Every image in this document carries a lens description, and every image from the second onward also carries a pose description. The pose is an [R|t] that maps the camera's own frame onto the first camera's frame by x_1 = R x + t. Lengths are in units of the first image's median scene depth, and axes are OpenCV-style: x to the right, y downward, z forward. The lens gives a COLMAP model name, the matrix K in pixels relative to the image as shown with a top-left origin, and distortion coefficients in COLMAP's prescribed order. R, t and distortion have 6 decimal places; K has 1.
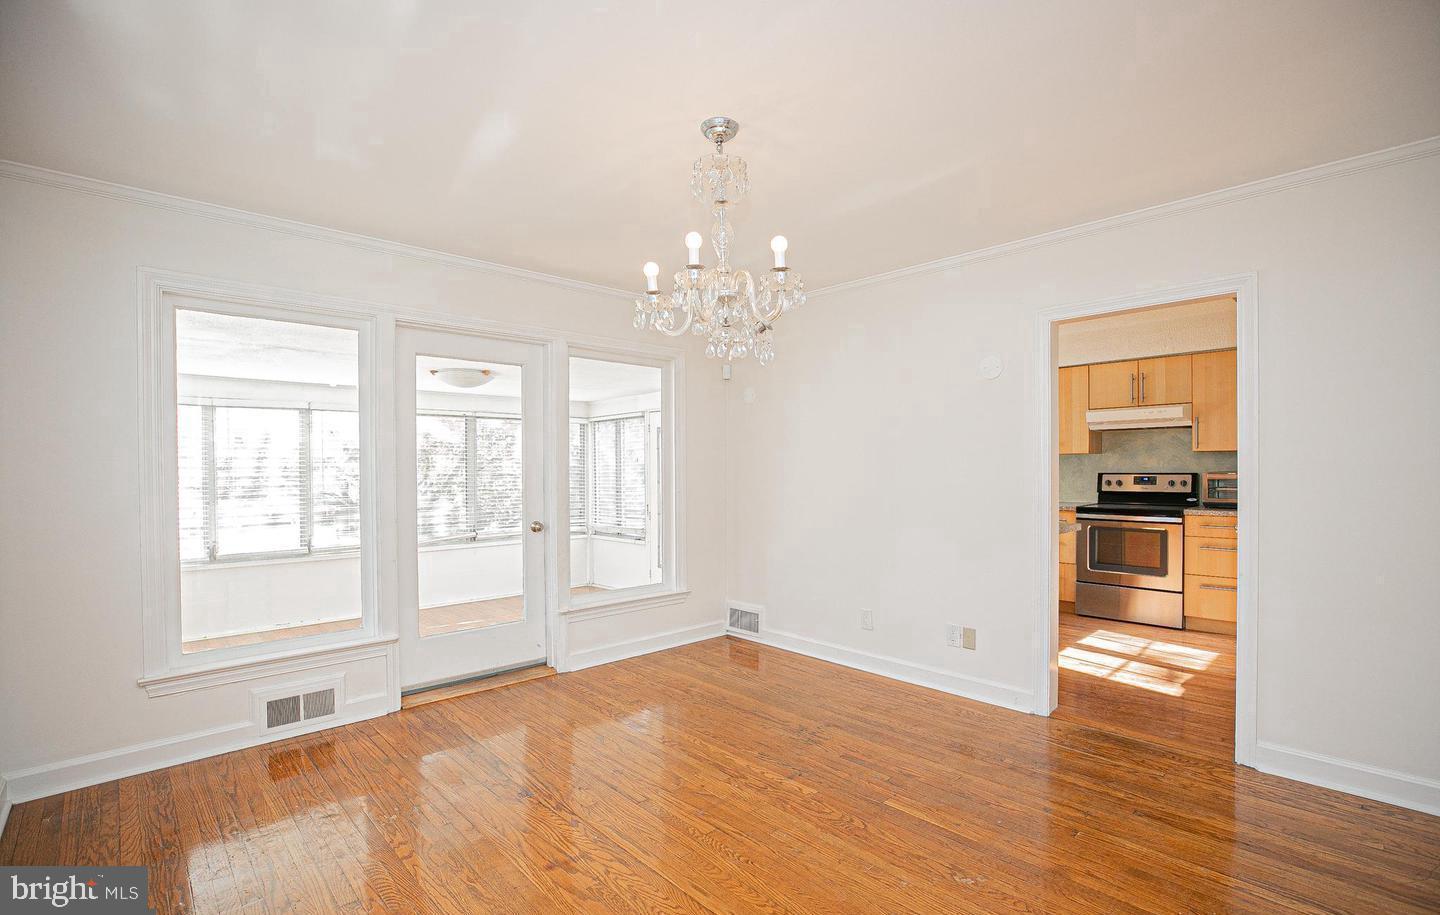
lens RADIAL K [[656.5, 0, 720.6], [0, 656.5, 472.0], [0, 0, 1]] dist [-0.043699, 0.017666]
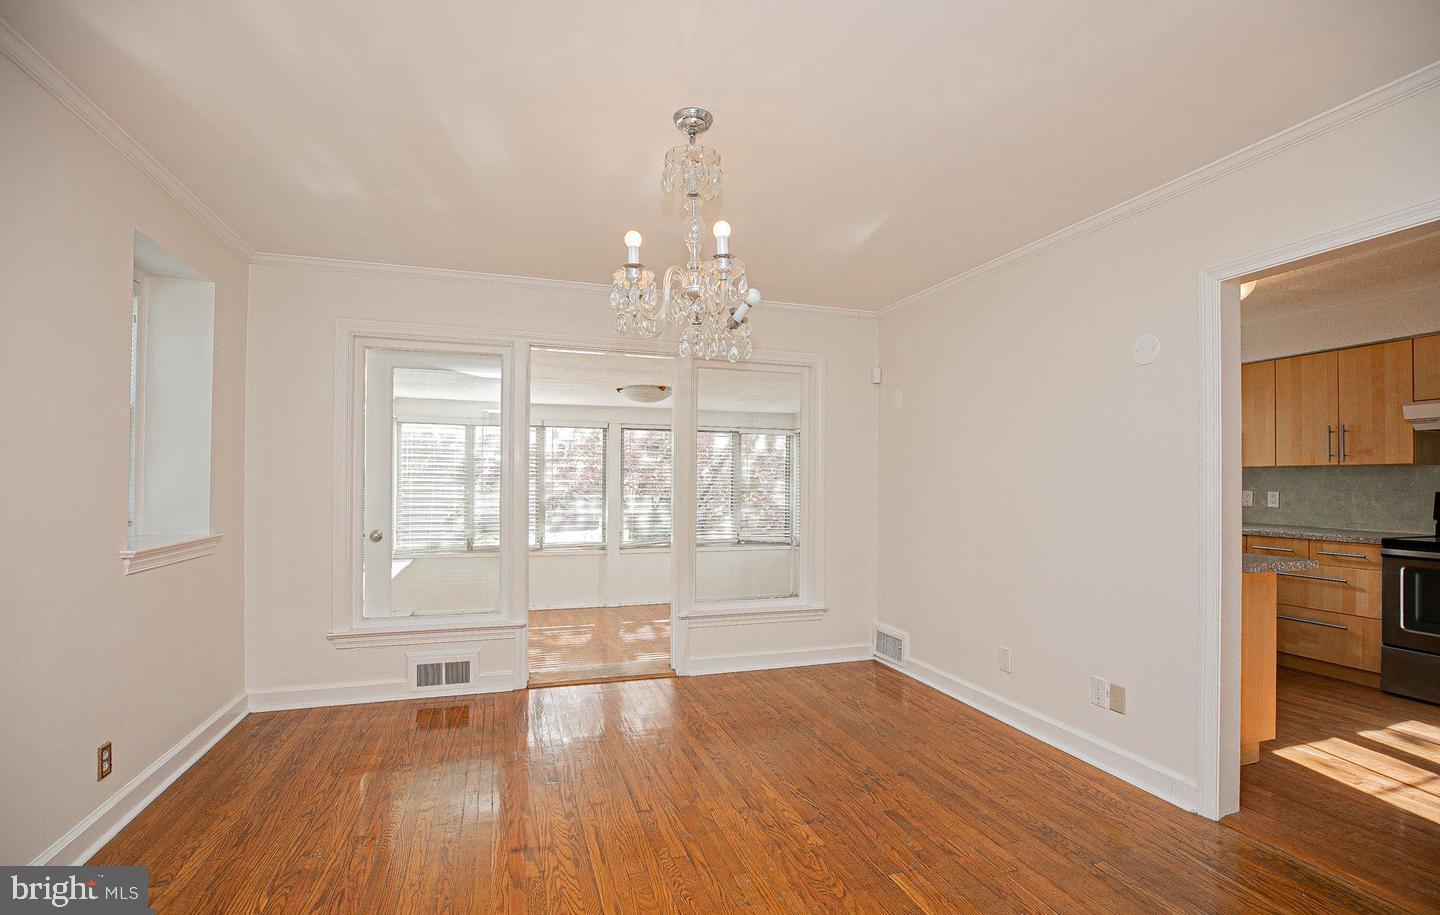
lens RADIAL K [[656.5, 0, 720.6], [0, 656.5, 472.0], [0, 0, 1]] dist [-0.043699, 0.017666]
pose [[0.908934, 0.005646, -0.416902, 0.290026], [-0.014415, 0.999736, -0.017888, 0.005967], [0.416691, 0.022268, 0.908775, 0.103131]]
